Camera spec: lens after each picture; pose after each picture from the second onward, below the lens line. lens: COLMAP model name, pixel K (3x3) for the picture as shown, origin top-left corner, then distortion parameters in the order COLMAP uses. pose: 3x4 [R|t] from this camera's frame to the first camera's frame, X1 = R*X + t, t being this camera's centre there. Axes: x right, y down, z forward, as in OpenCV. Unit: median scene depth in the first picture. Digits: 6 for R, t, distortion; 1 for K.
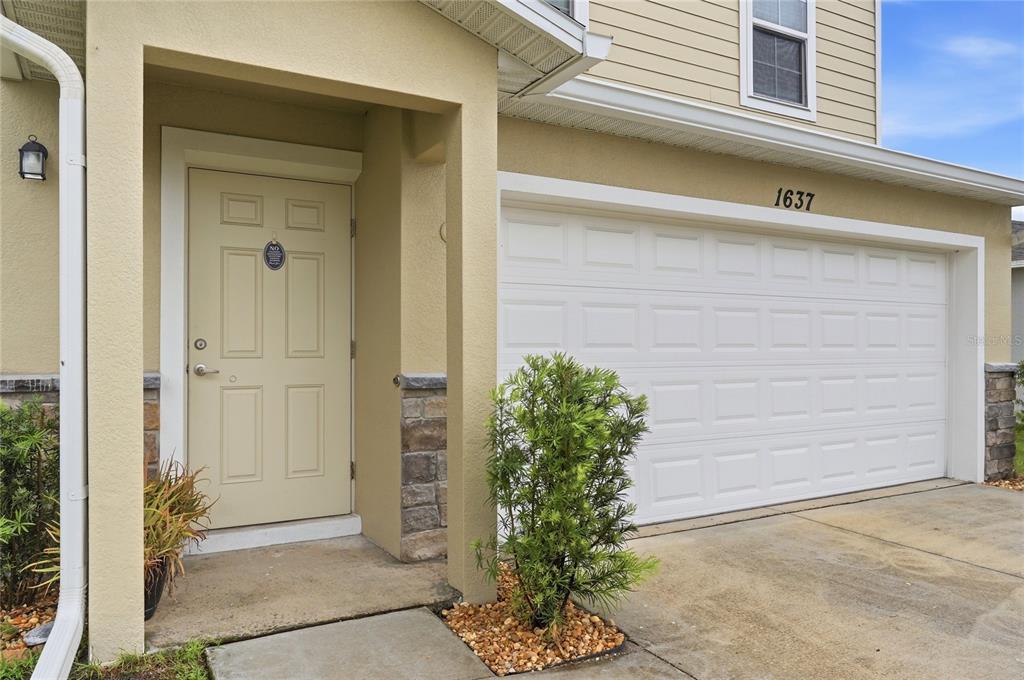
lens RADIAL K [[706.6, 0, 512.0], [0, 706.6, 340.0], [0, 0, 1]] dist [-0.002893, -0.000600]
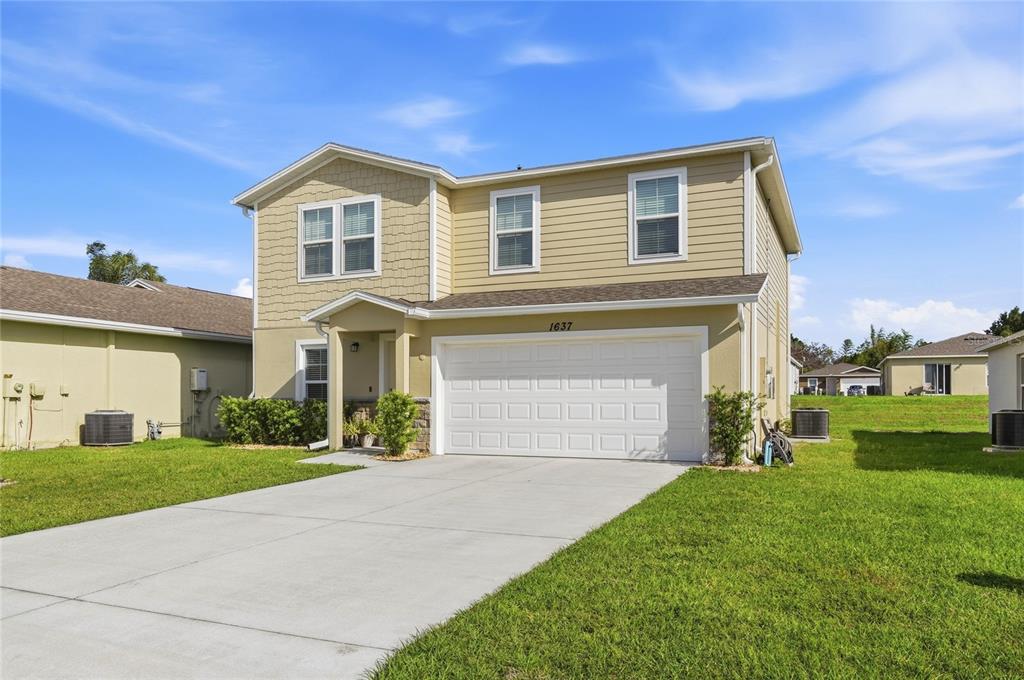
lens RADIAL K [[754.3, 0, 511.2], [0, 754.3, 390.9], [0, 0, 1]] dist [-0.023100, -0.000615]
pose [[0.603450, -0.011131, -0.797323, 2.284474], [0.007654, 0.999937, -0.008167, 0.035005], [0.797364, -0.001175, 0.603497, -0.647742]]
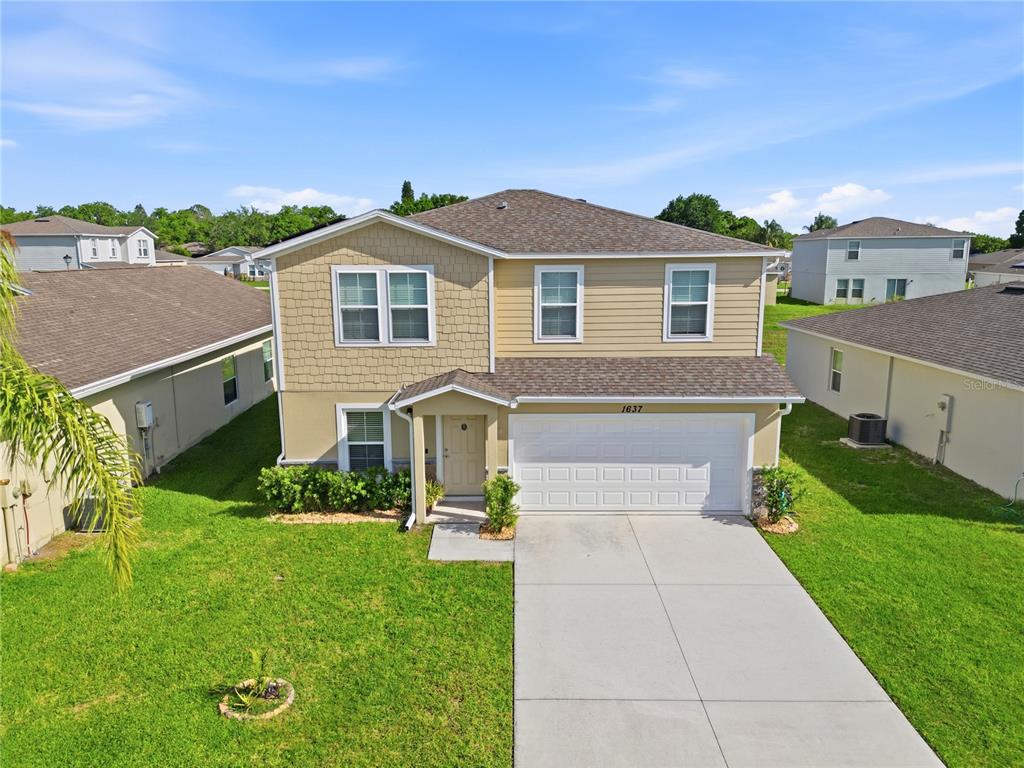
lens RADIAL K [[719.7, 0, 512.0], [0, 719.7, 384.0], [0, 0, 1]] dist [0.076916, -0.070572]
pose [[0.873766, 0.081956, -0.479391, 1.336089], [0.009379, 0.982677, 0.185090, -0.825025], [0.486256, -0.166221, 0.857861, -1.663063]]
